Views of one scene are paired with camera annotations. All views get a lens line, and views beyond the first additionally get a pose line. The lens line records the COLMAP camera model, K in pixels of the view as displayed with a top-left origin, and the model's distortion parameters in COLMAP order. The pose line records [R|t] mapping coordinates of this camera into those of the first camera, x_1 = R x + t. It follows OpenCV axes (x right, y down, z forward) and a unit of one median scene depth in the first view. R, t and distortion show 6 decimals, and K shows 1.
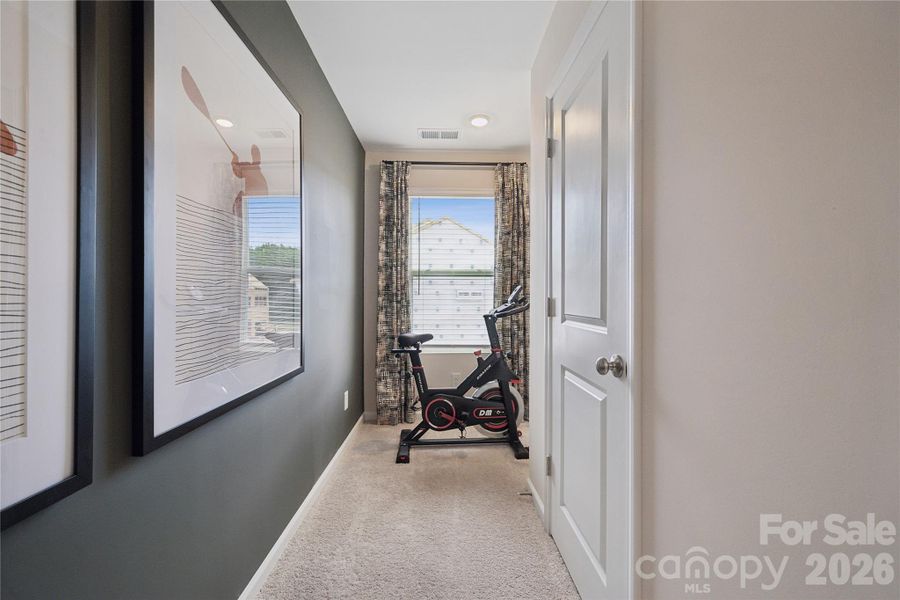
lens RADIAL K [[367.1, 0, 448.2], [0, 367.1, 299.0], [0, 0, 1]] dist [-0.000055, 0.000308]
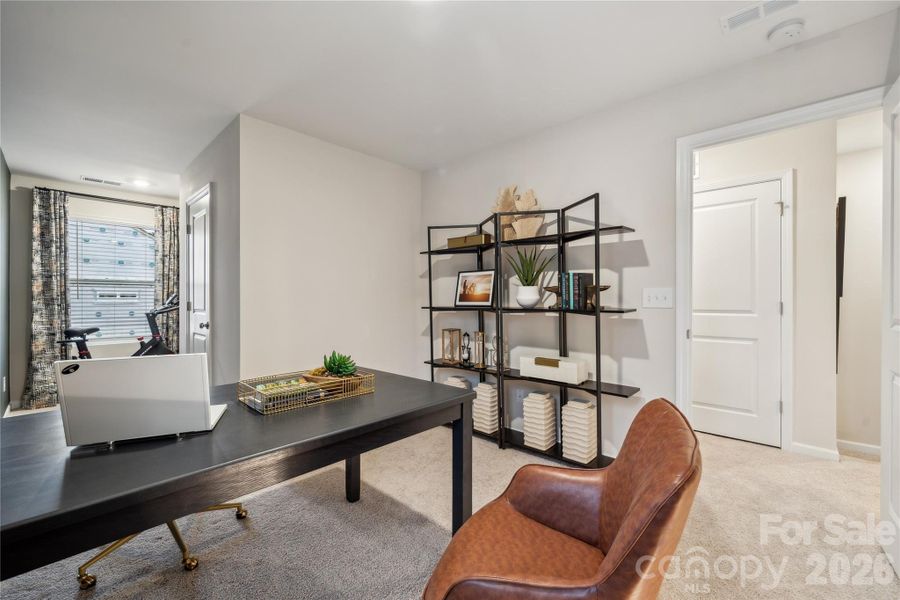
lens RADIAL K [[367.1, 0, 445.0], [0, 367.1, 302.3], [0, 0, 1]] dist [-0.000055, 0.000308]
pose [[0.704372, -0.003281, 0.709823, -0.092444], [0.002733, 0.999994, 0.001910, 0.001100], [-0.709826, 0.000595, 0.704377, -0.807682]]
